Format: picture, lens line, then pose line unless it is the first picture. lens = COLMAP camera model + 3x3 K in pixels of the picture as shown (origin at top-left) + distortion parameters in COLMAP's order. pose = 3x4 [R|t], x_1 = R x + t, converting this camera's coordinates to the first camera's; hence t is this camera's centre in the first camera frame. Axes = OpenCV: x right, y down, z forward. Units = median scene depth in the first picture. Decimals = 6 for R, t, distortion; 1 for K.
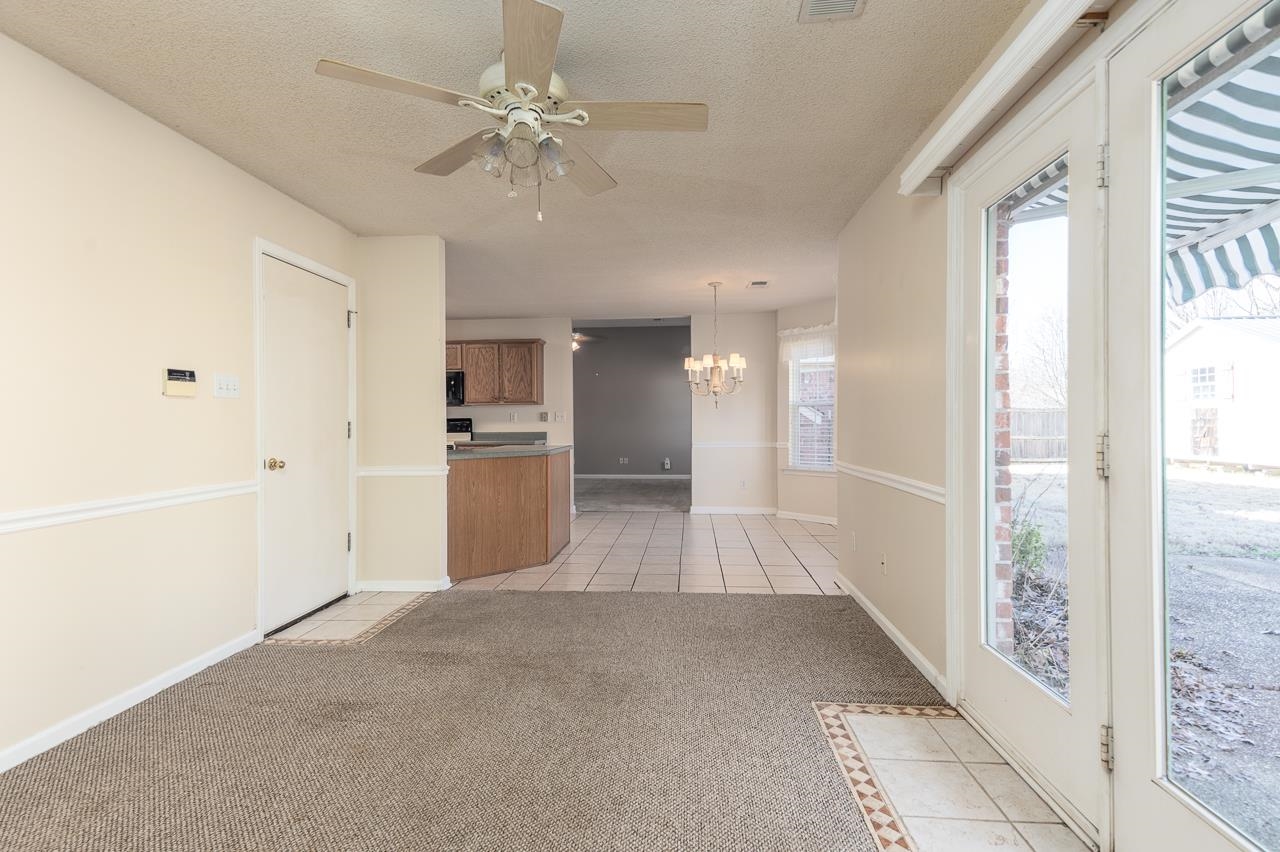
lens RADIAL K [[613.5, 0, 640.0], [0, 613.5, 426.0], [0, 0, 1]] dist [0.041034, -0.000423]
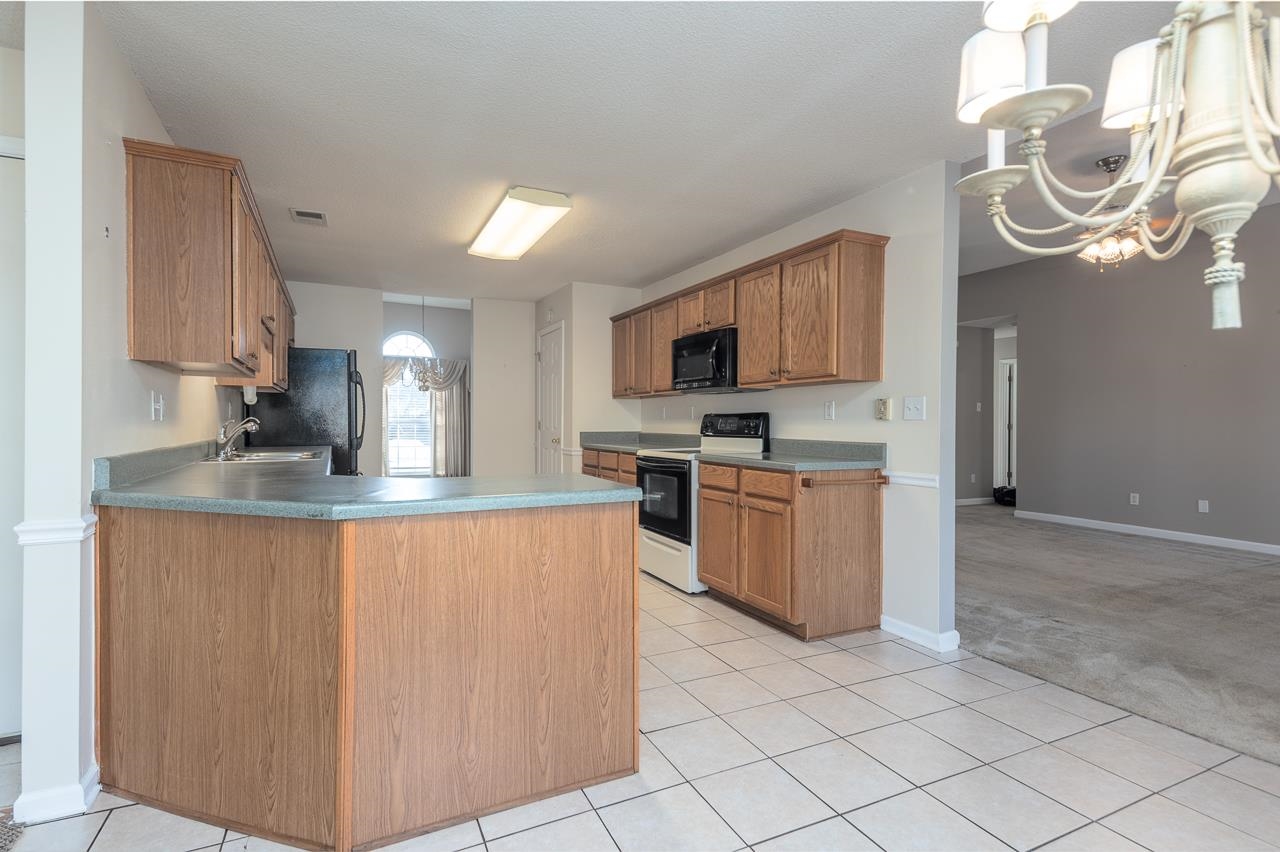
lens RADIAL K [[613.5, 0, 640.0], [0, 613.5, 426.0], [0, 0, 1]] dist [0.041034, -0.000423]
pose [[0.506226, 0.017861, -0.862216, 0.139715], [-0.015483, 0.999813, 0.011621, -0.005520], [0.862262, 0.007467, 0.506407, 0.635136]]
